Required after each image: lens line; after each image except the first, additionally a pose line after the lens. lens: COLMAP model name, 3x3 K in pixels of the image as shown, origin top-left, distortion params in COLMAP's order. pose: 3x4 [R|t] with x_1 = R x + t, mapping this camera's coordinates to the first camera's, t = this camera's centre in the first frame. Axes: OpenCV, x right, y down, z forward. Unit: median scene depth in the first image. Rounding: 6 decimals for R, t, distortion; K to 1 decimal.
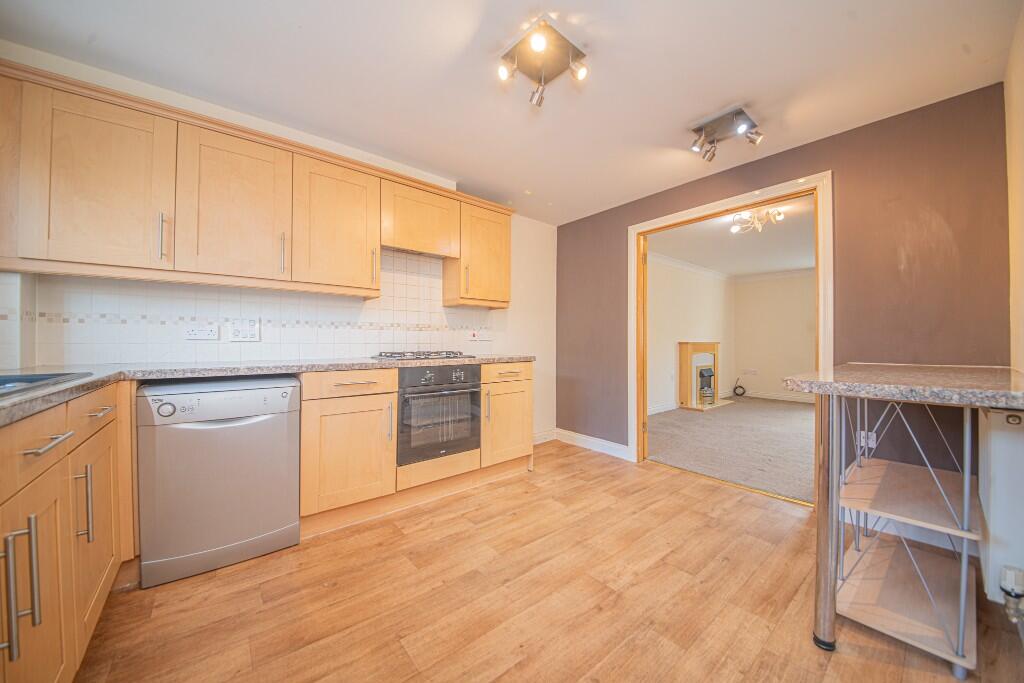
lens RADIAL K [[361.9, 0, 511.7], [0, 361.9, 337.3], [0, 0, 1]] dist [-0.027369, -0.000042]
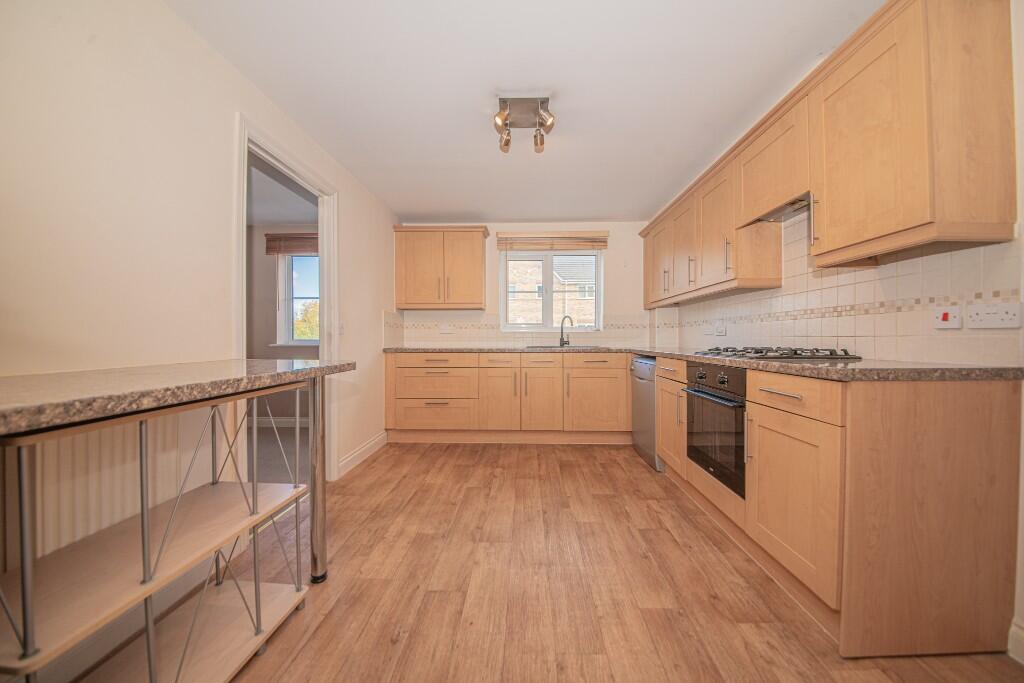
lens RADIAL K [[361.9, 0, 511.7], [0, 361.9, 337.3], [0, 0, 1]] dist [-0.027369, -0.000042]
pose [[-0.660751, 0.000352, -0.750605, 0.986414], [0.000890, 1.000000, -0.000315, 0.027502], [0.750604, -0.000876, -0.660751, 1.652935]]
